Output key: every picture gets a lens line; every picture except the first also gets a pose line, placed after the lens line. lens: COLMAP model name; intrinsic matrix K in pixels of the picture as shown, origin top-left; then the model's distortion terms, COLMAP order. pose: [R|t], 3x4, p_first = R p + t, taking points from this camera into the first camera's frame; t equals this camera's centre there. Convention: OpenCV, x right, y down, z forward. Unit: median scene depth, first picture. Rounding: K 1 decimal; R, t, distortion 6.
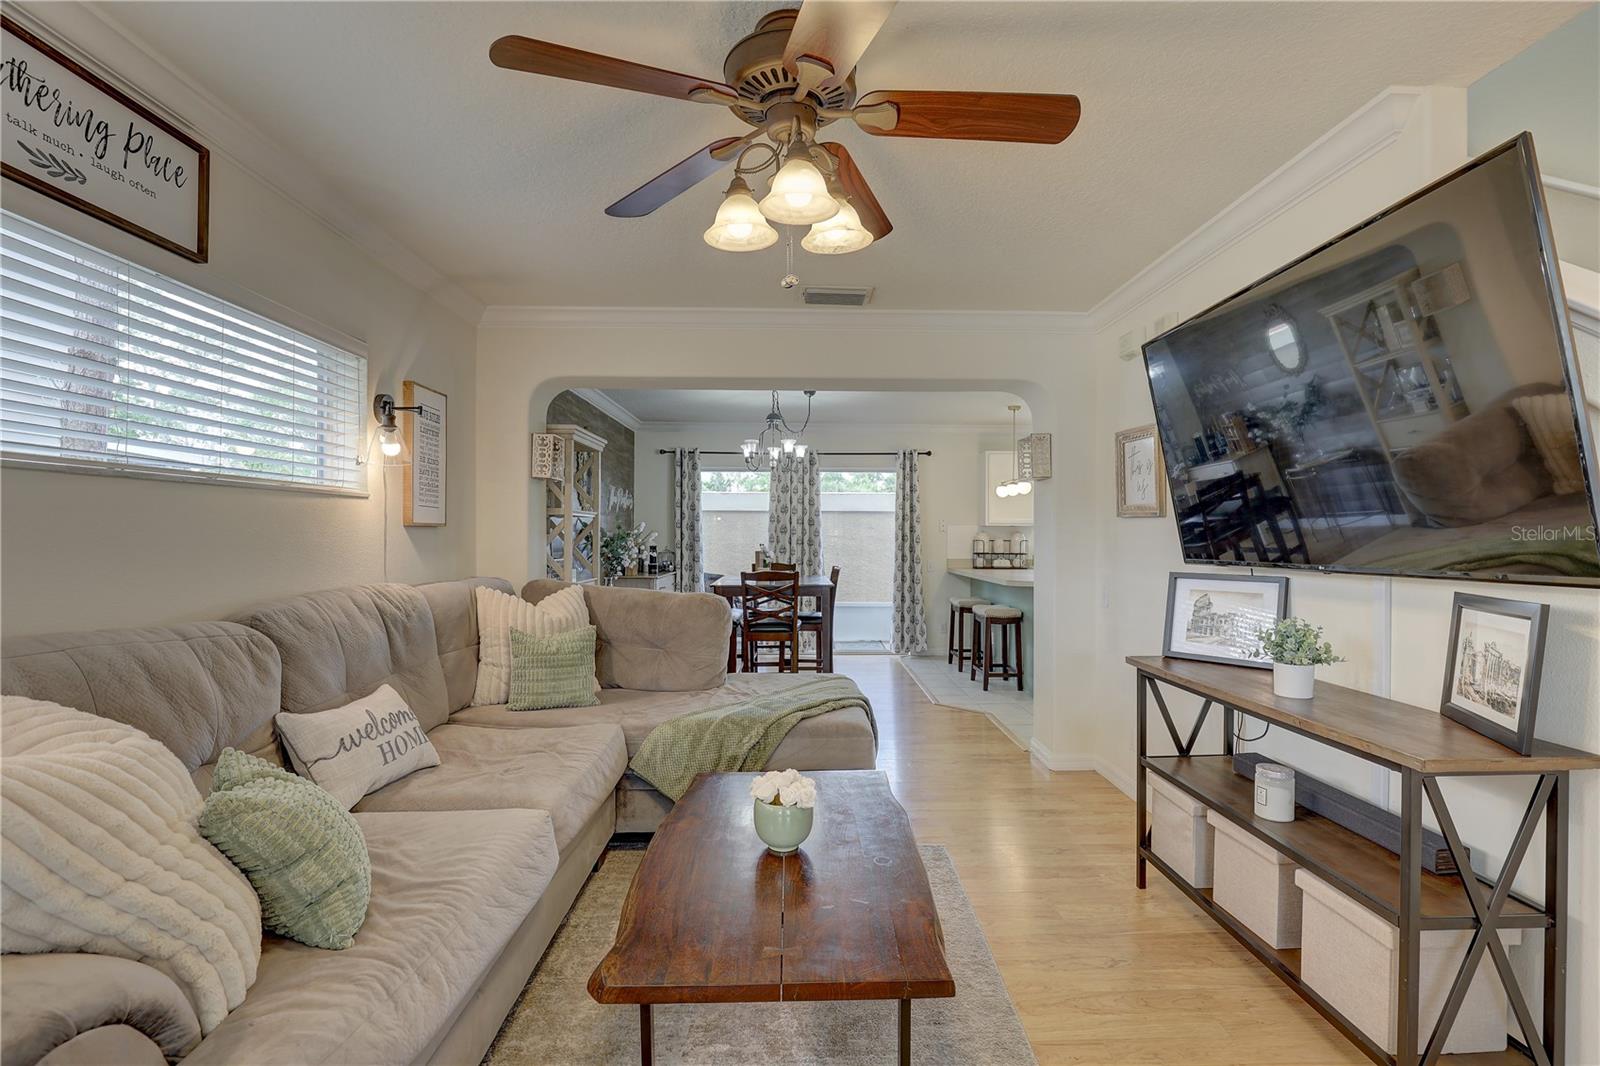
lens RADIAL K [[729.7, 0, 807.7], [0, 729.7, 540.5], [0, 0, 1]] dist [-0.035243, 0.005591]
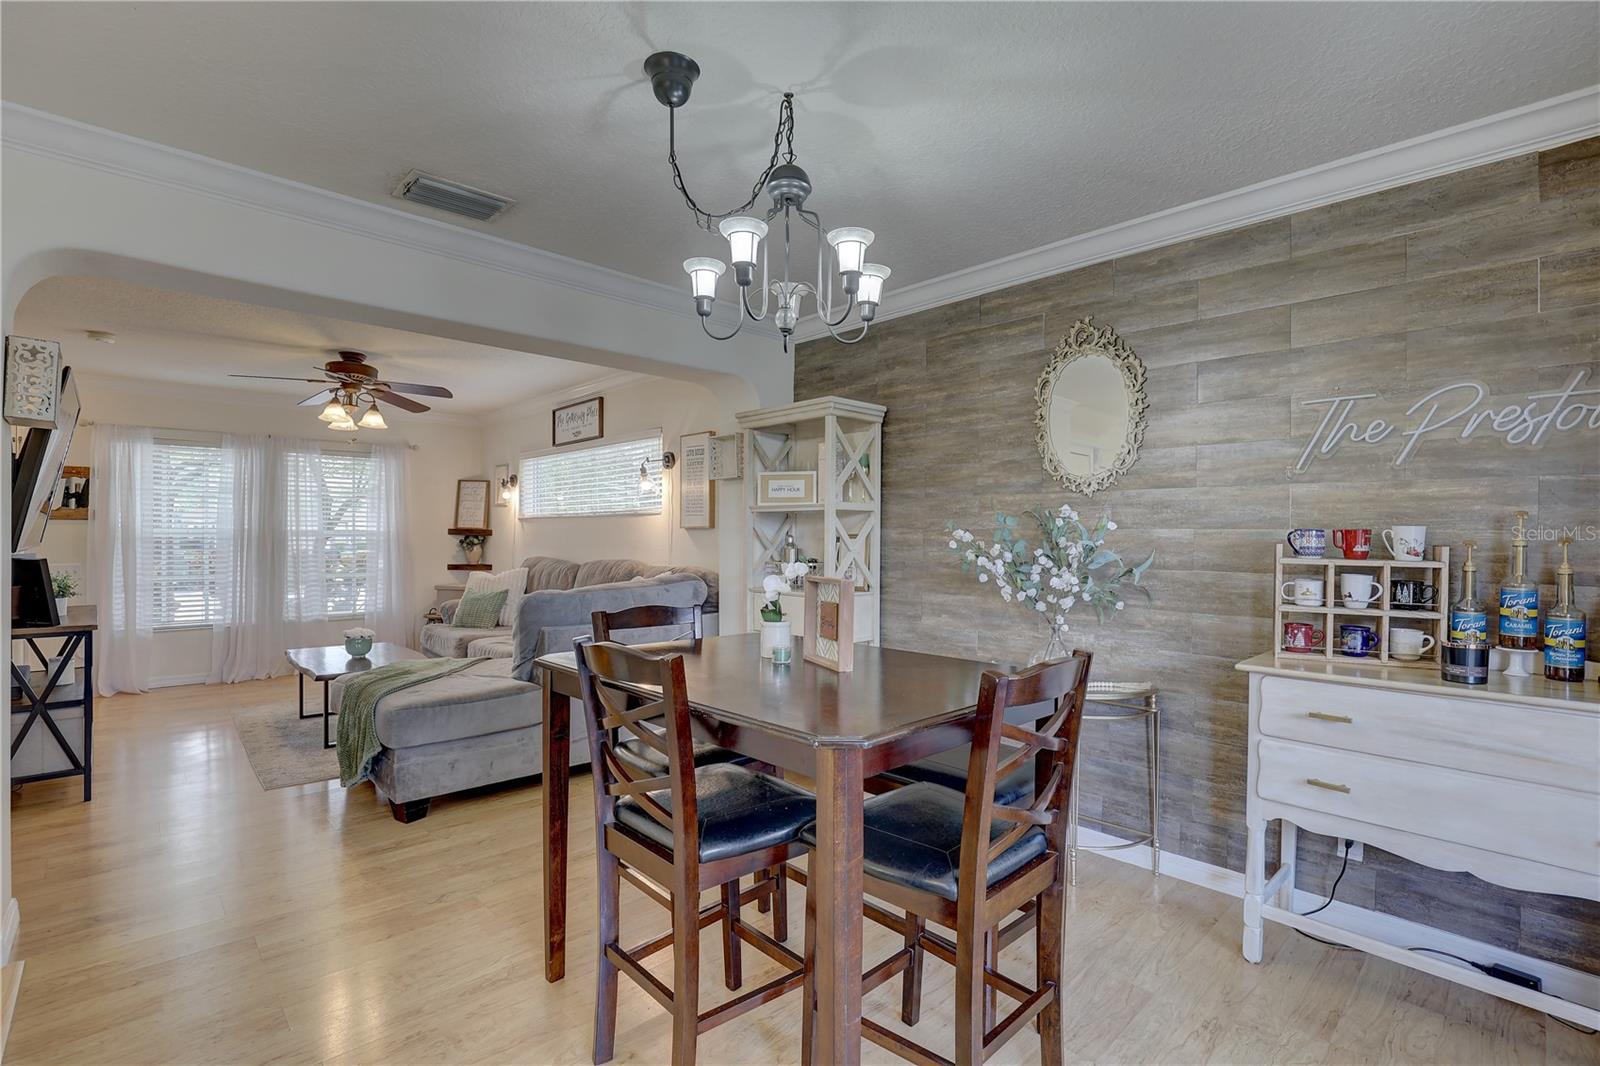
lens RADIAL K [[729.7, 0, 813.9], [0, 729.7, 536.9], [0, 0, 1]] dist [-0.035243, 0.005591]
pose [[-0.726639, -0.009190, -0.686958, 0.283050], [-0.015520, 0.999875, 0.003041, -0.009051], [0.686844, 0.012871, -0.726691, 2.065979]]
